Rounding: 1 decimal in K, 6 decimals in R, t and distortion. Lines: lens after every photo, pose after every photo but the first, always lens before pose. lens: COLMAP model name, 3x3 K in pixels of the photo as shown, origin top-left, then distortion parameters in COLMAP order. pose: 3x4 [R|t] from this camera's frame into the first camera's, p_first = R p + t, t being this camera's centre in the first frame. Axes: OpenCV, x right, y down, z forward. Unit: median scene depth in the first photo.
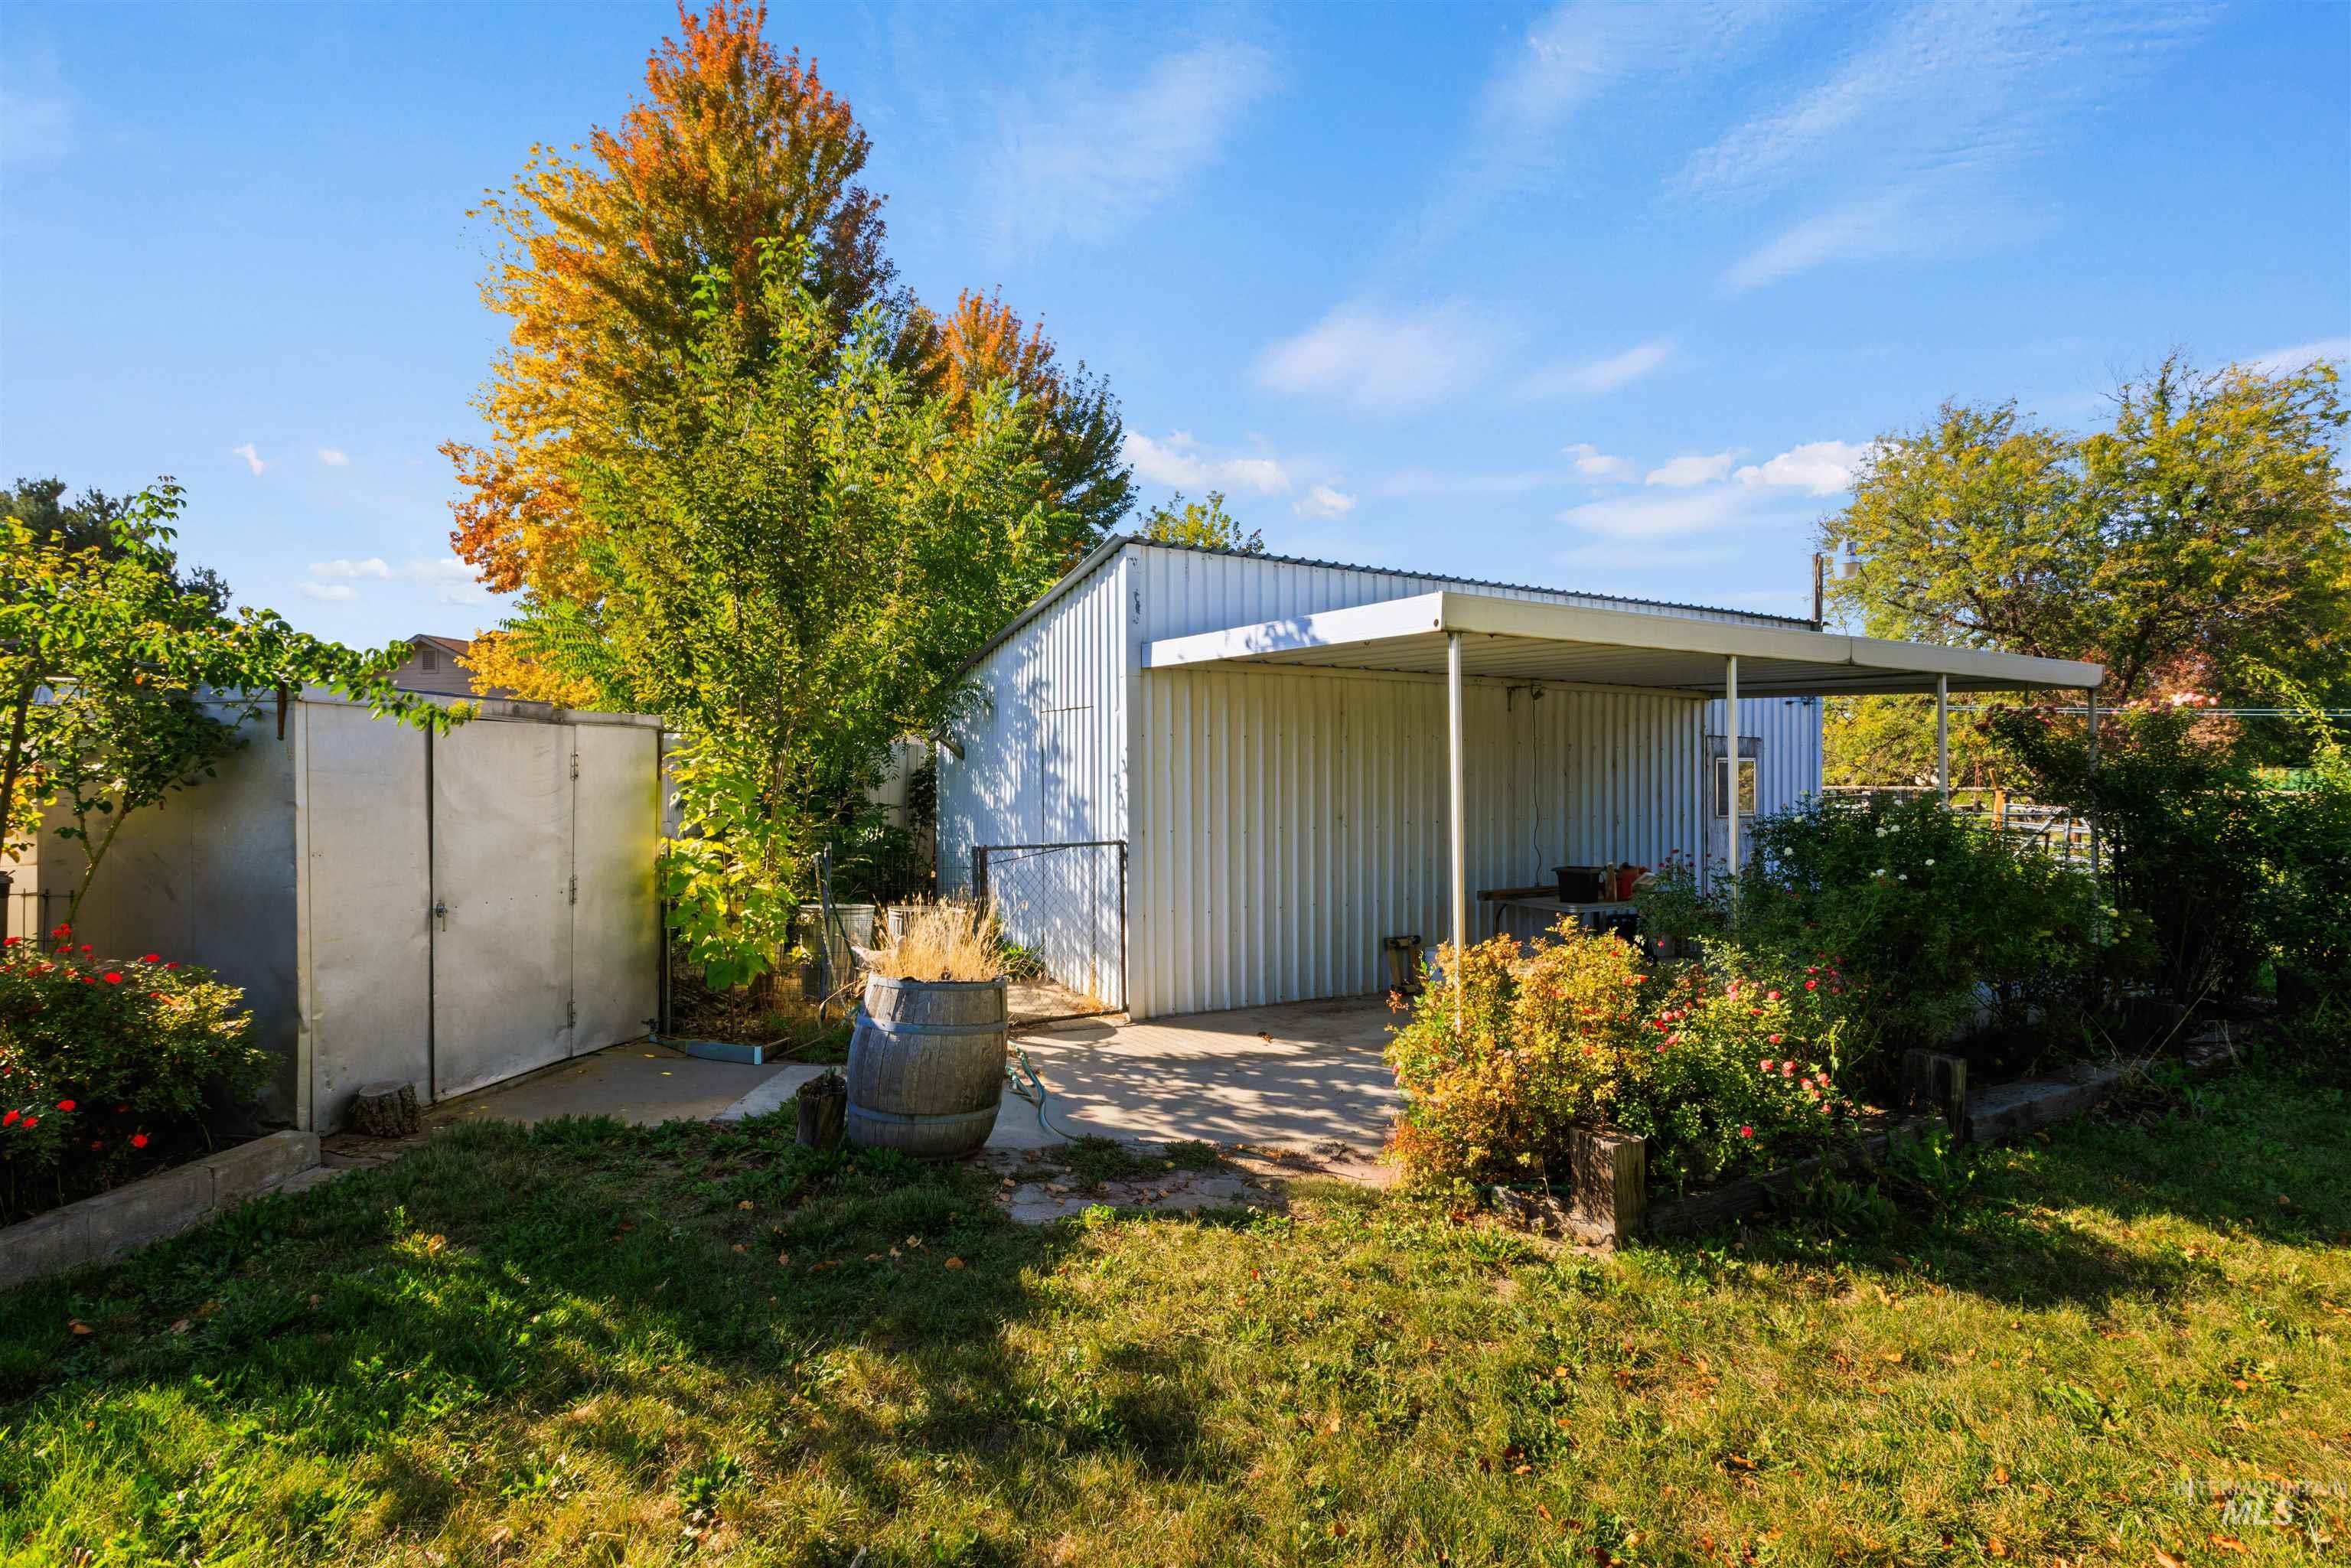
lens RADIAL K [[1043.2, 0, 1190.1], [0, 1043.2, 780.6], [0, 0, 1]] dist [0.001297, -0.001057]
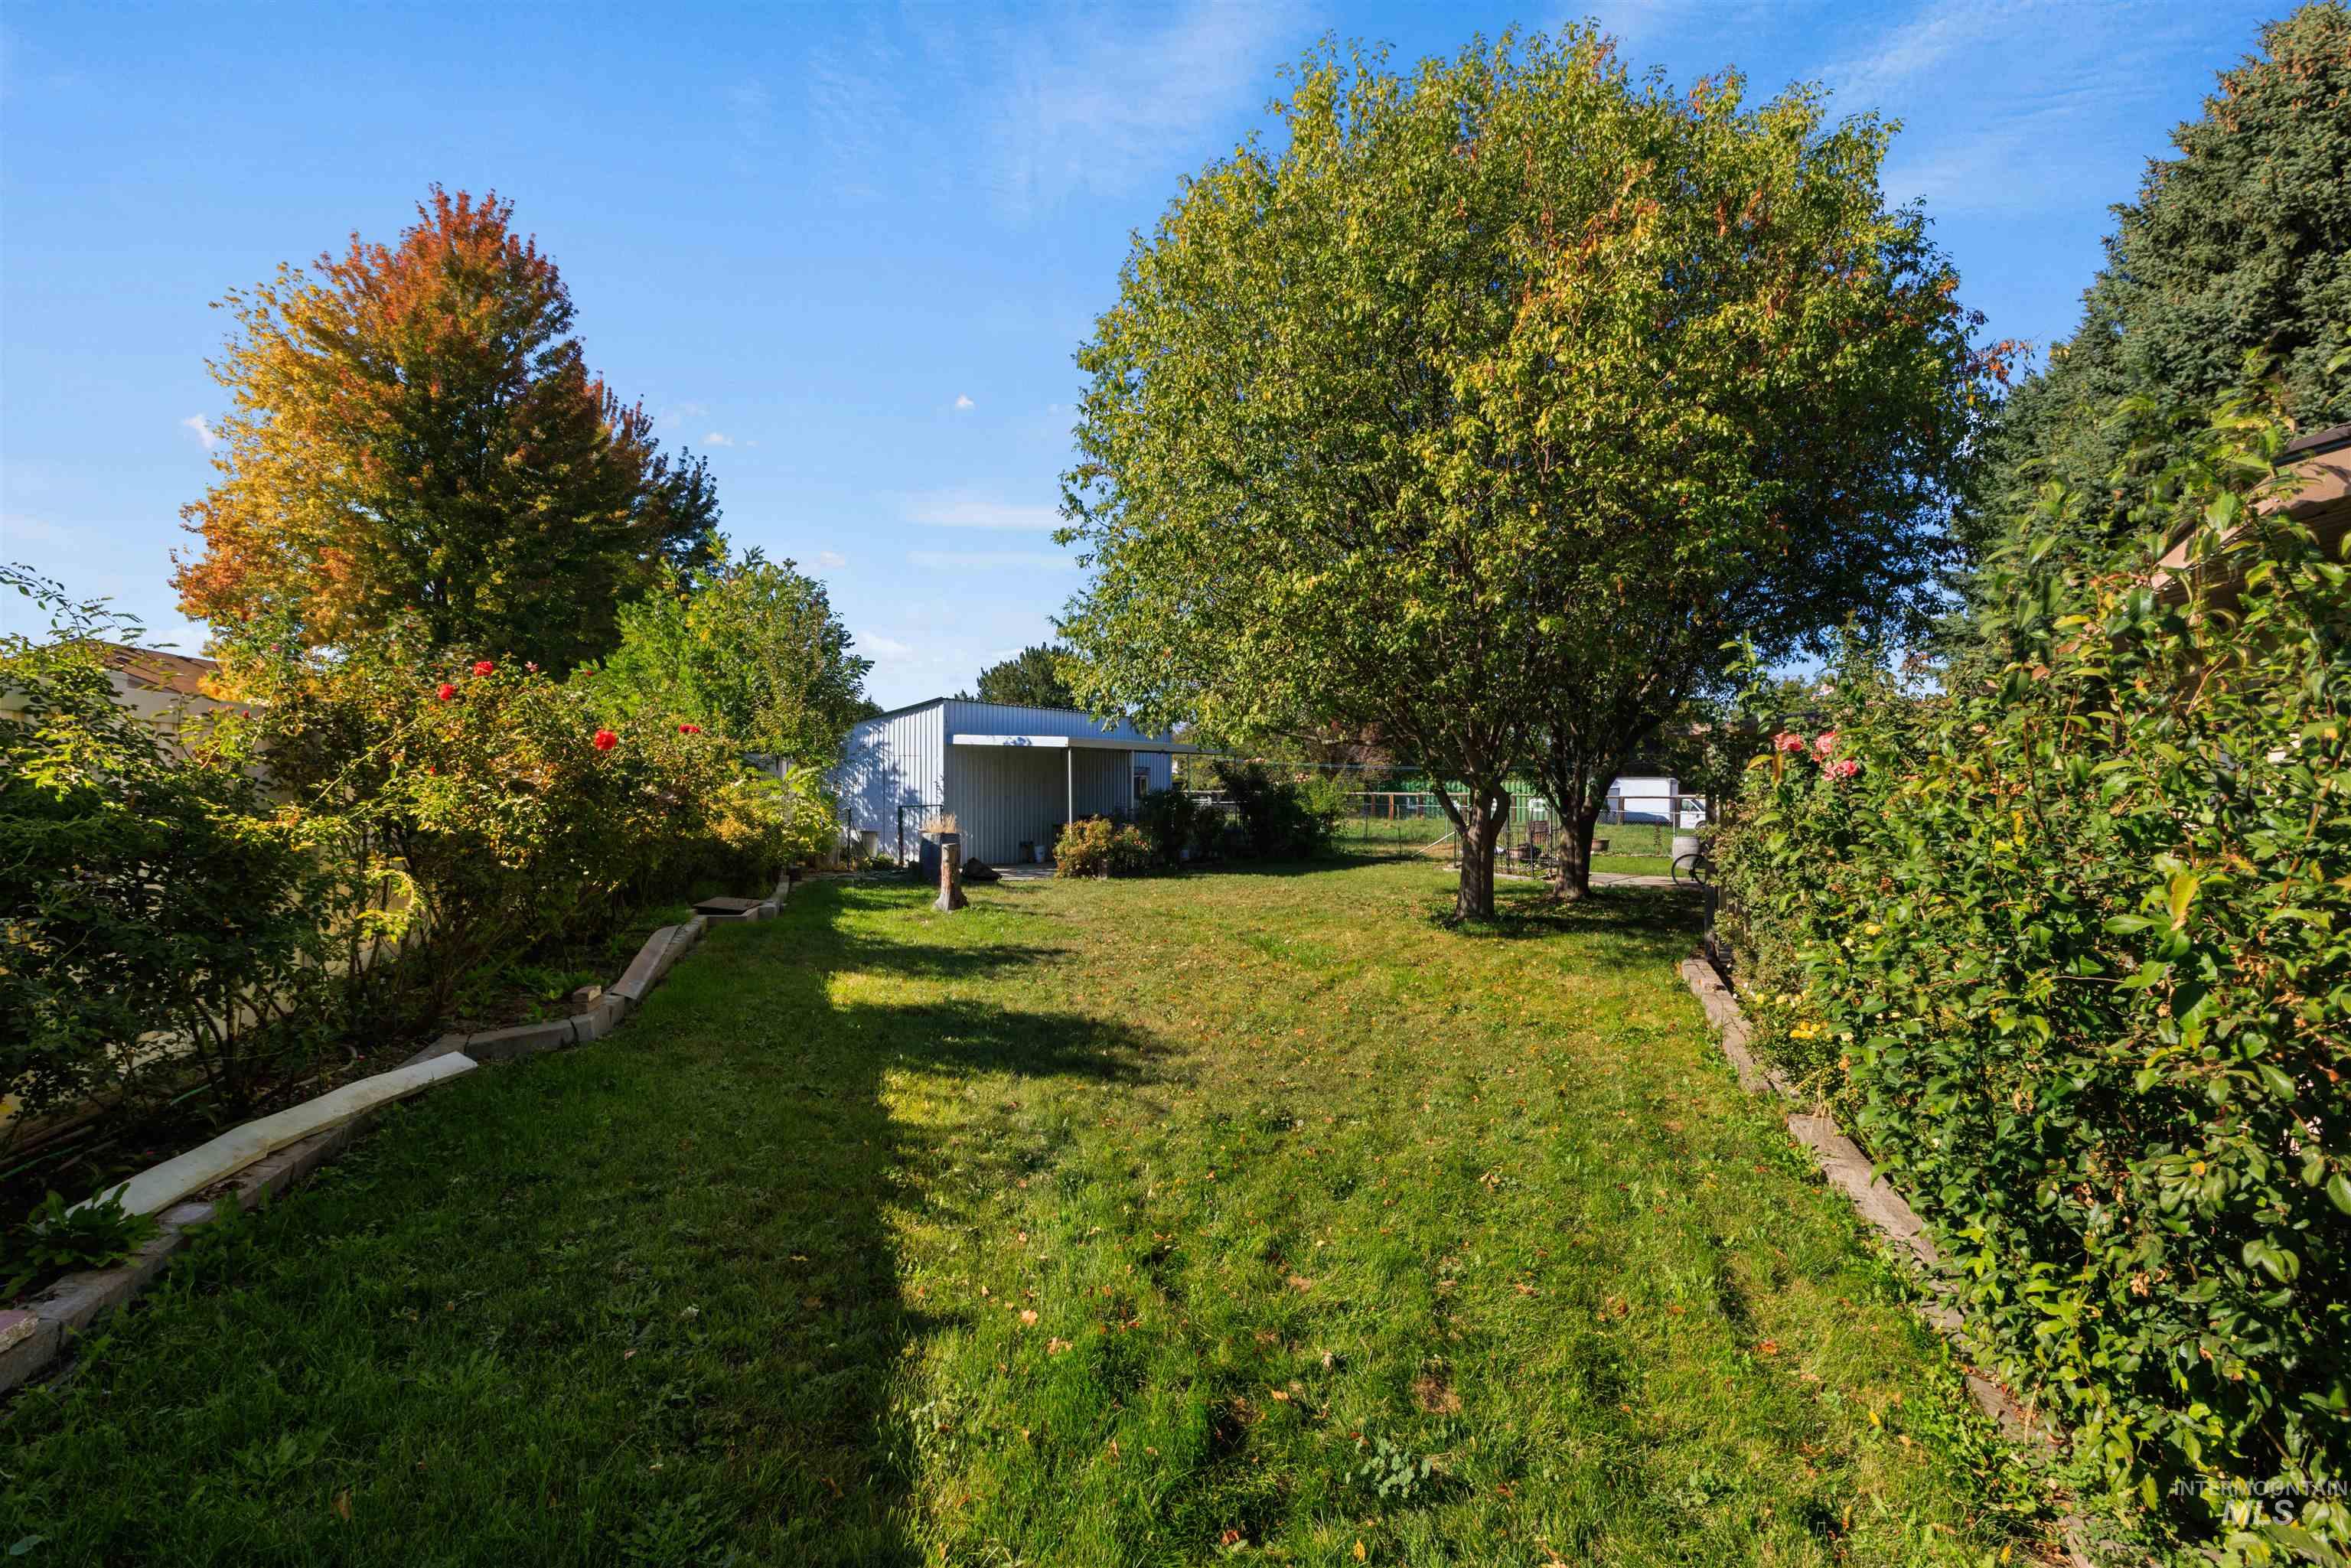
lens RADIAL K [[1043.2, 0, 1190.1], [0, 1043.2, 780.6], [0, 0, 1]] dist [0.001297, -0.001057]
pose [[0.883403, 0.007490, 0.468555, -1.153074], [0.000065, 0.999870, -0.016107, 0.057725], [-0.468614, 0.014259, 0.883288, -2.622004]]
